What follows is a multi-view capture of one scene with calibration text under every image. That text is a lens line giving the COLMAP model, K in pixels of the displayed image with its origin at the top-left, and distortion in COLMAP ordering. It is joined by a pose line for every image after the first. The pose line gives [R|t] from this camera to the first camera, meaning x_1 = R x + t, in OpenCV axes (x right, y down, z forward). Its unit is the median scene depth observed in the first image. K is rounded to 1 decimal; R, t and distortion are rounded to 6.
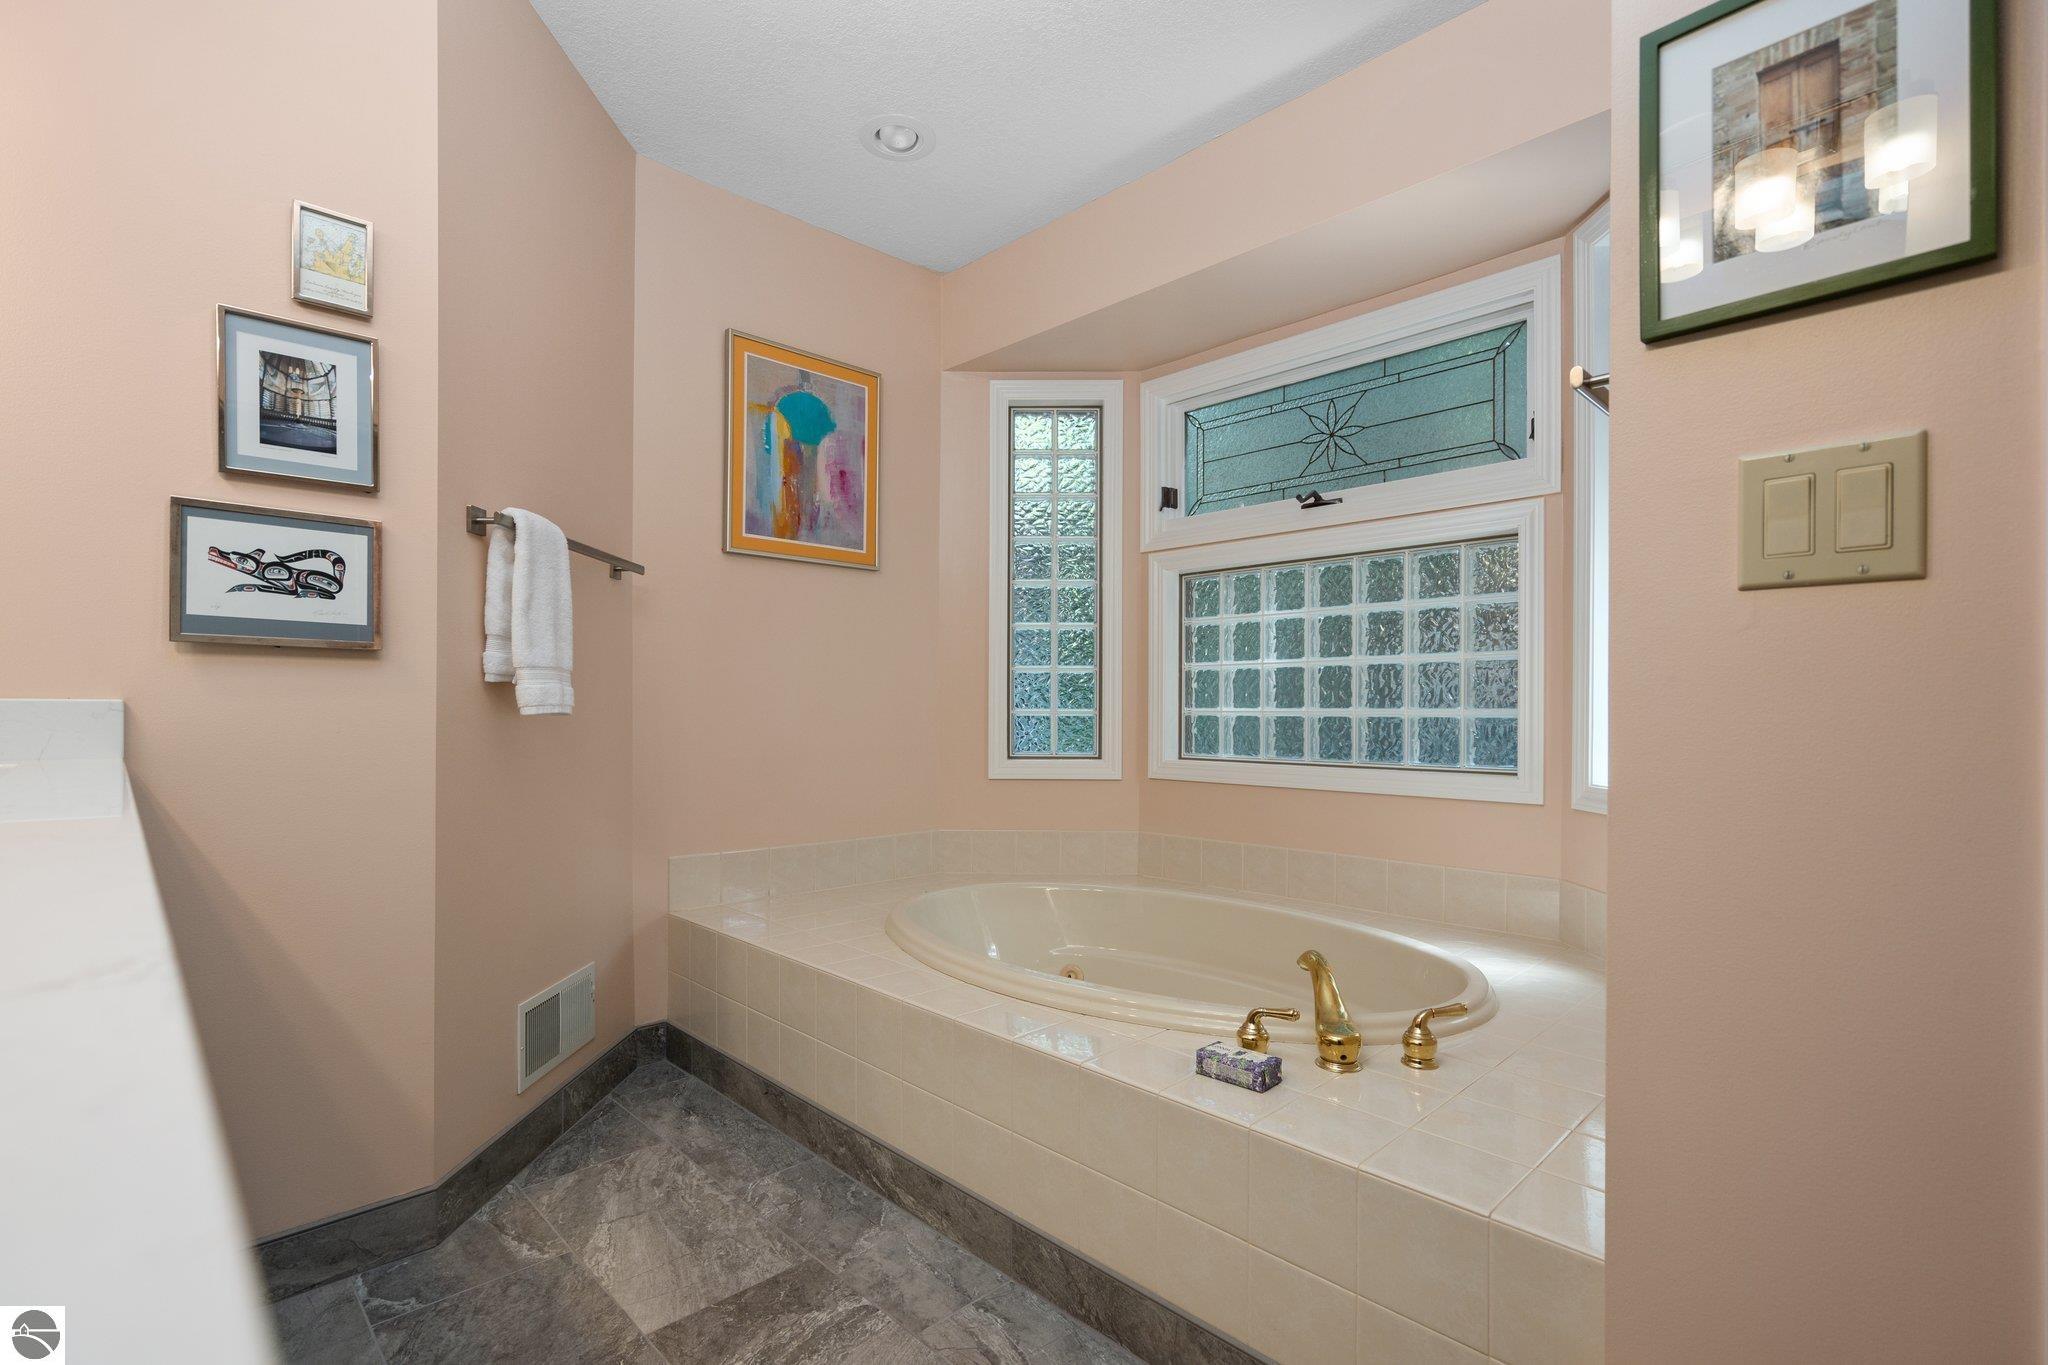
lens RADIAL K [[944.6, 0, 1041.0], [0, 944.6, 709.9], [0, 0, 1]] dist [-0.002335, 0.000204]
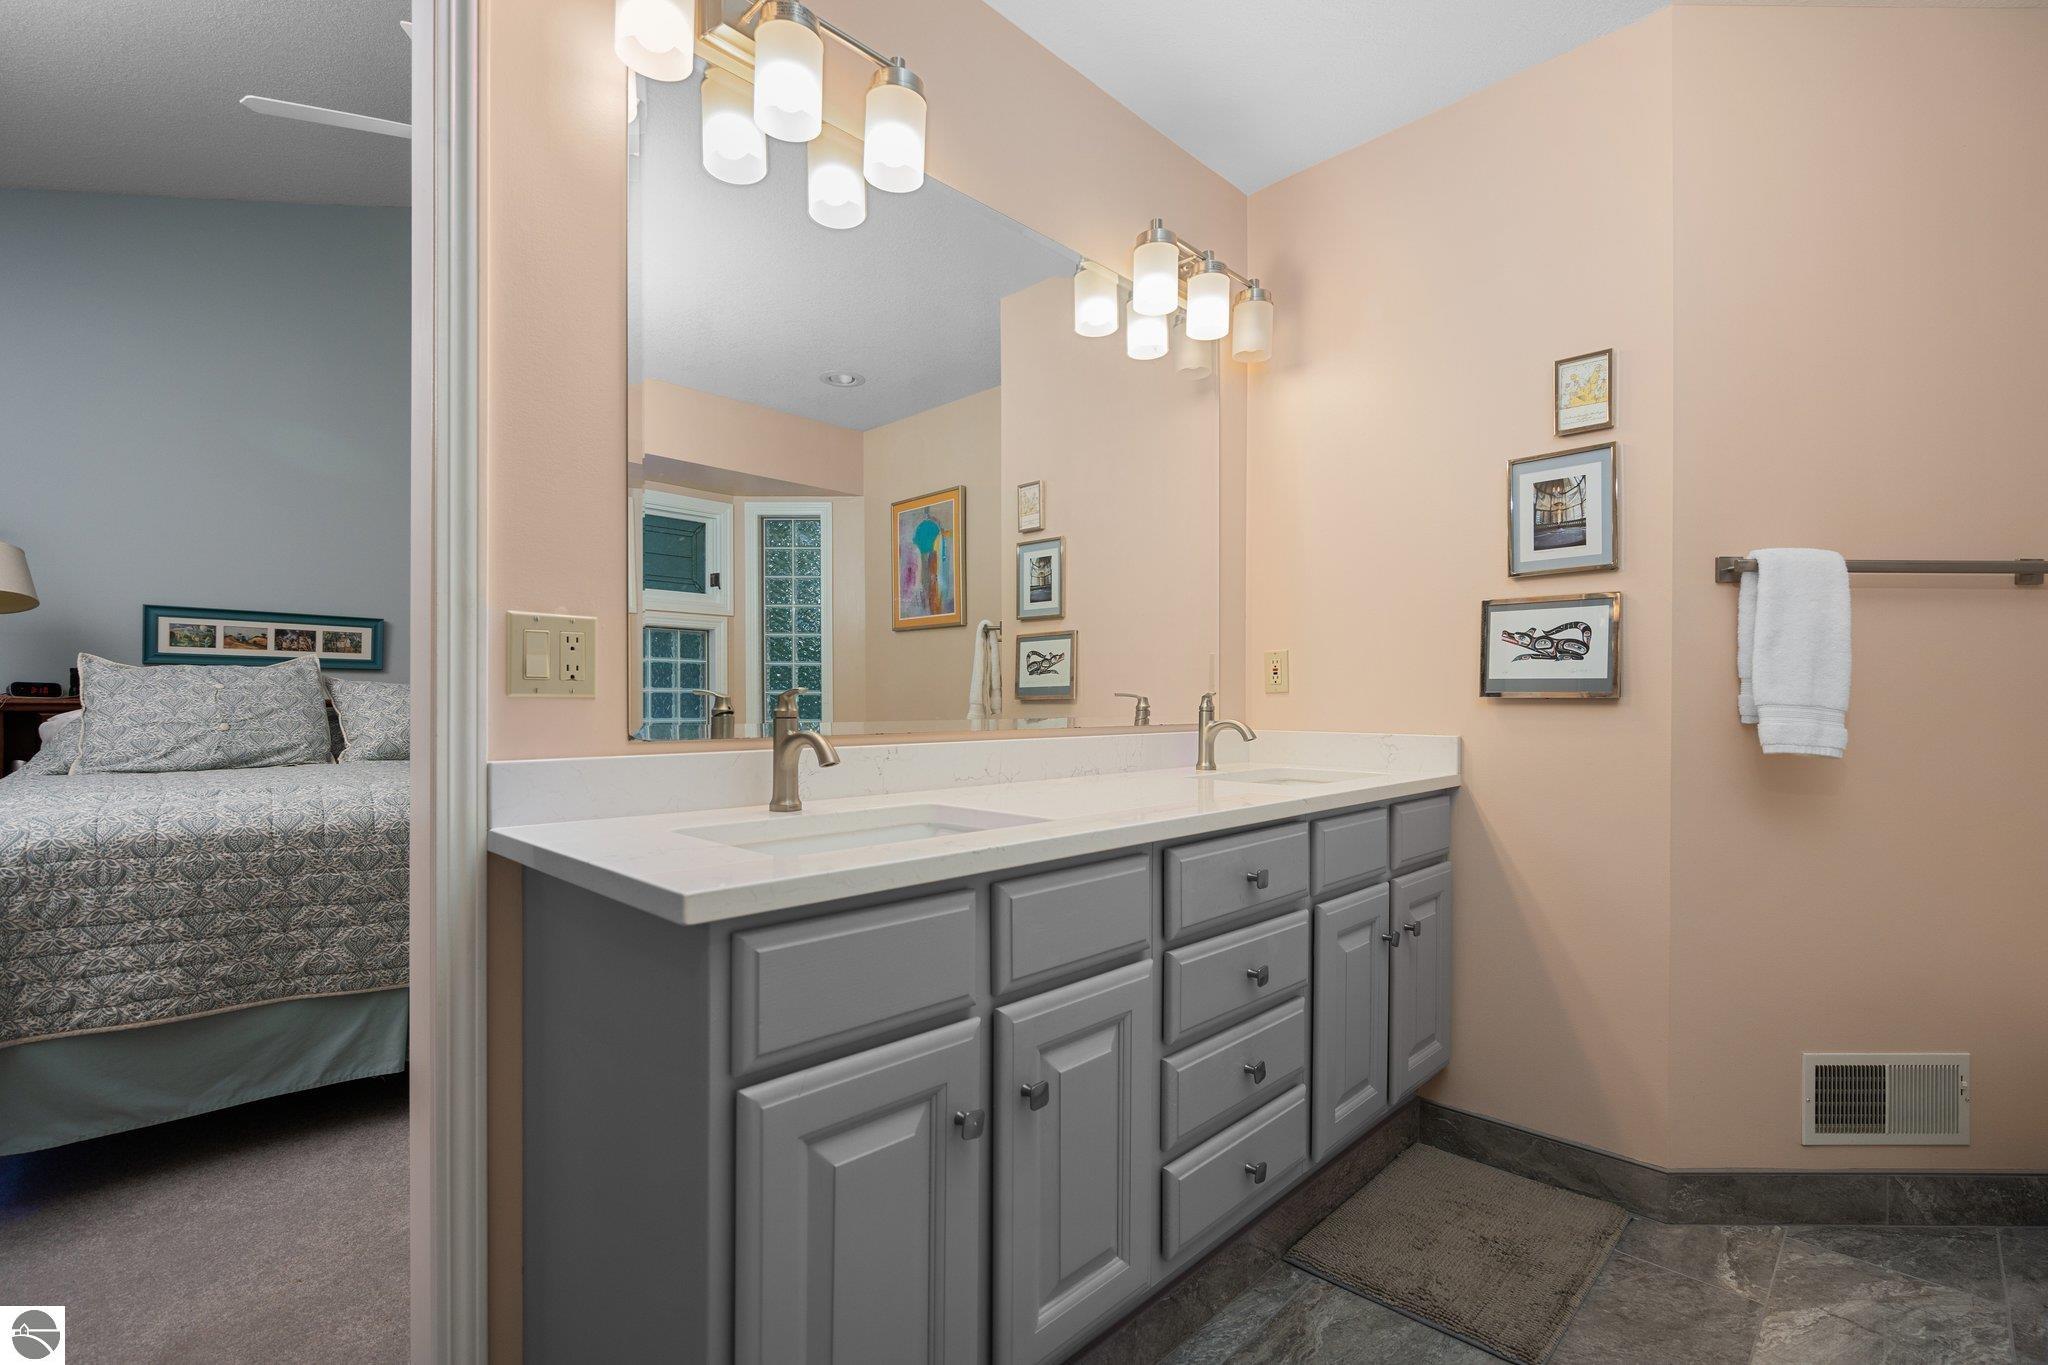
lens RADIAL K [[944.6, 0, 993.4], [0, 944.6, 712.4], [0, 0, 1]] dist [-0.002335, 0.000204]
pose [[-0.006712, 0.012538, -0.999899, 0.445274], [-0.005292, 0.999907, 0.012574, -0.048902], [0.999963, 0.005376, -0.006645, 0.181283]]
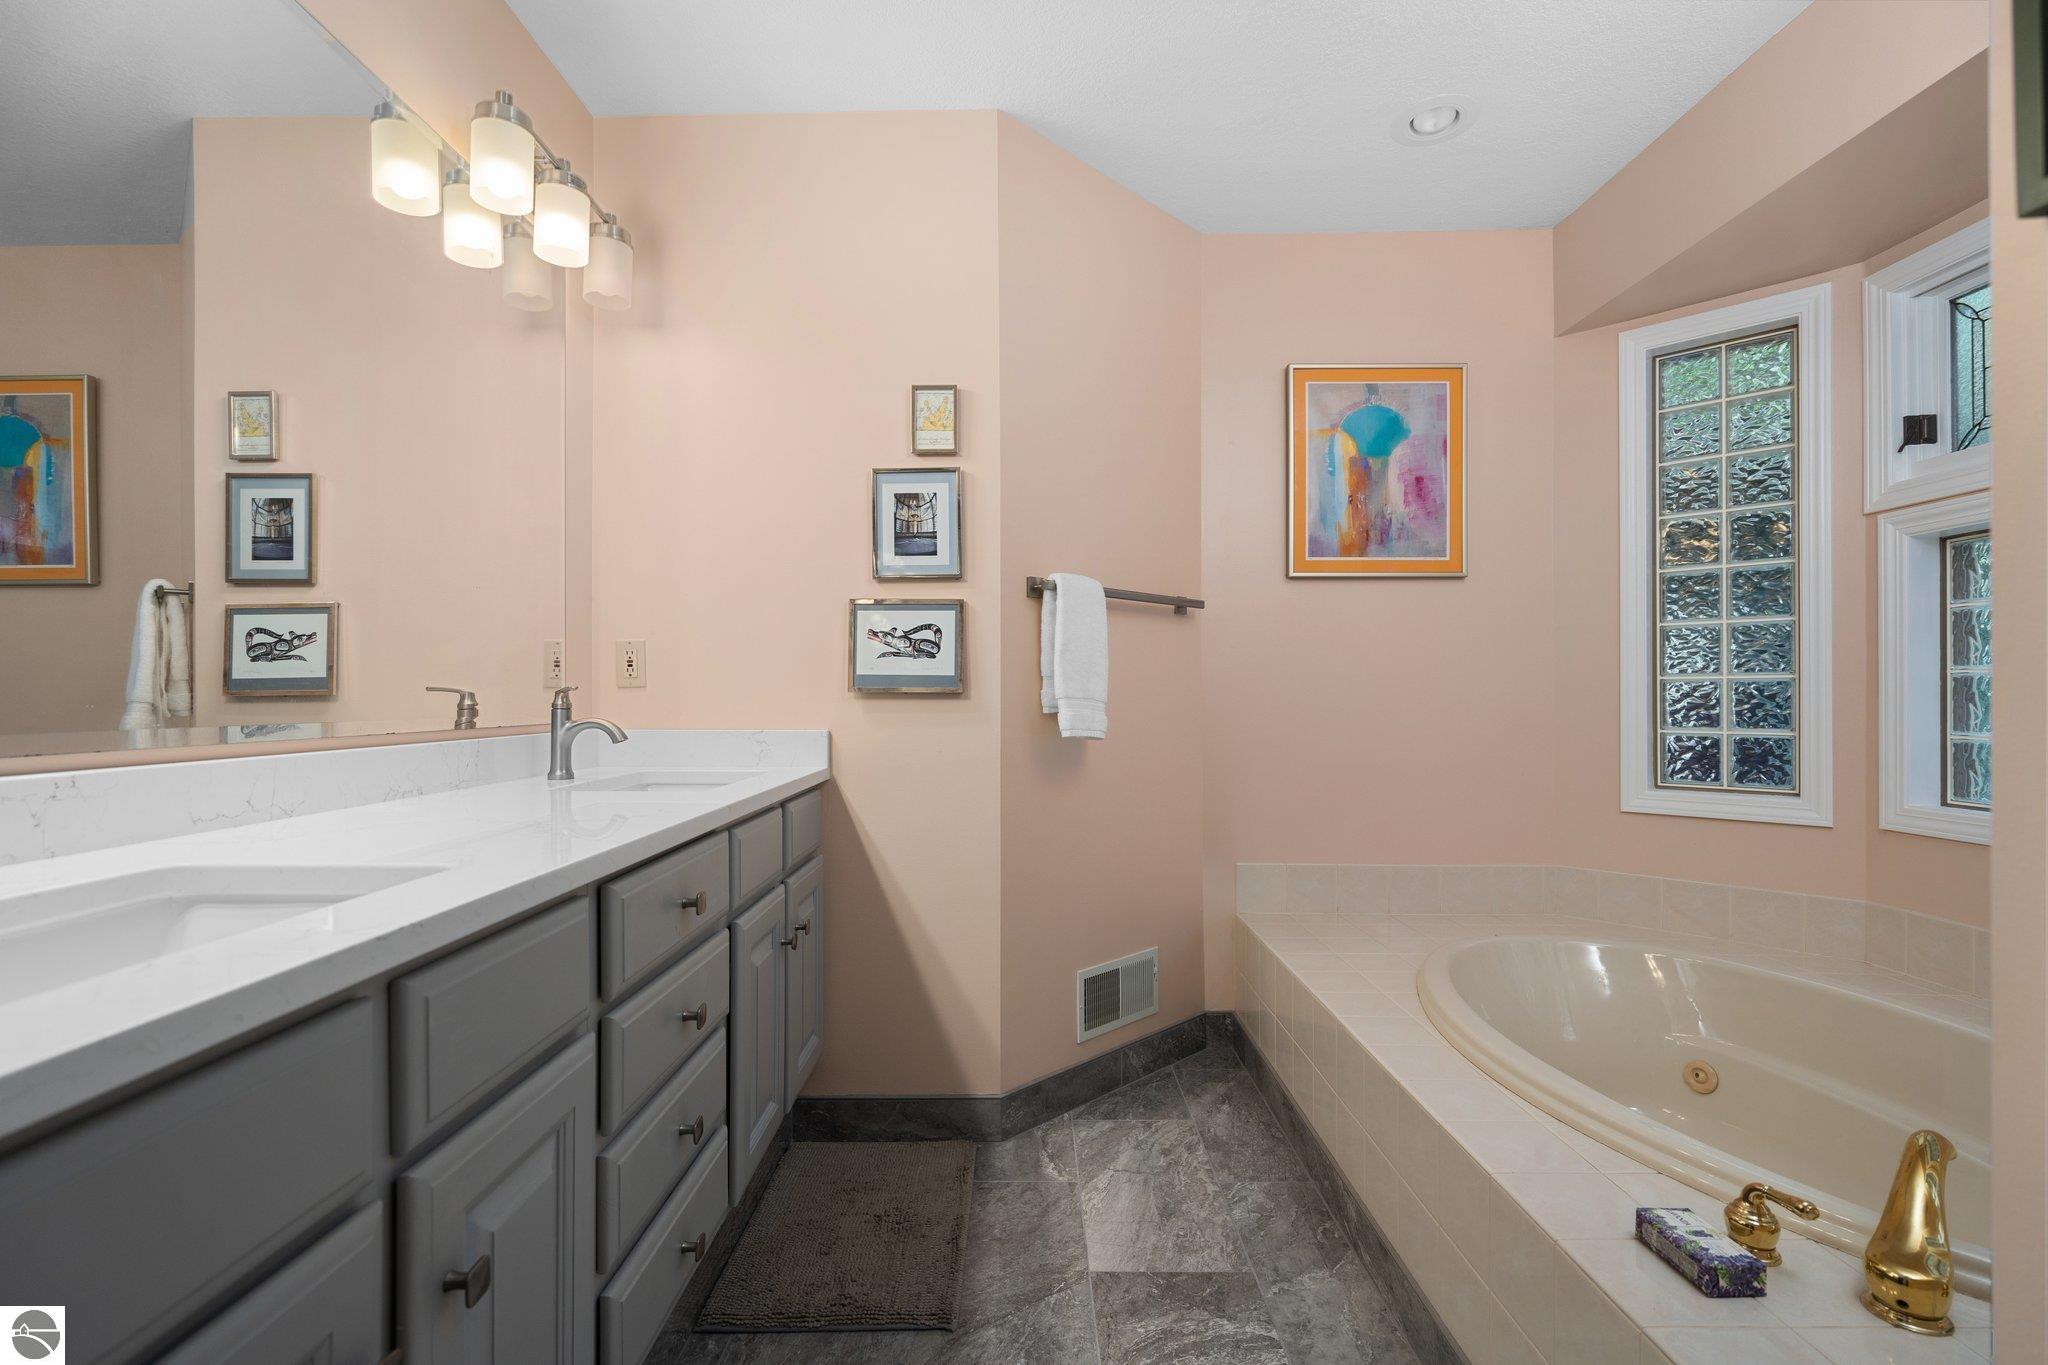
lens RADIAL K [[944.6, 0, 1033.2], [0, 944.6, 696.0], [0, 0, 1]] dist [-0.002335, 0.000204]
pose [[0.709626, -0.002208, -0.704575, 0.296975], [0.000022, 0.999995, -0.003111, -0.047463], [0.704578, 0.002192, 0.709623, 0.083289]]
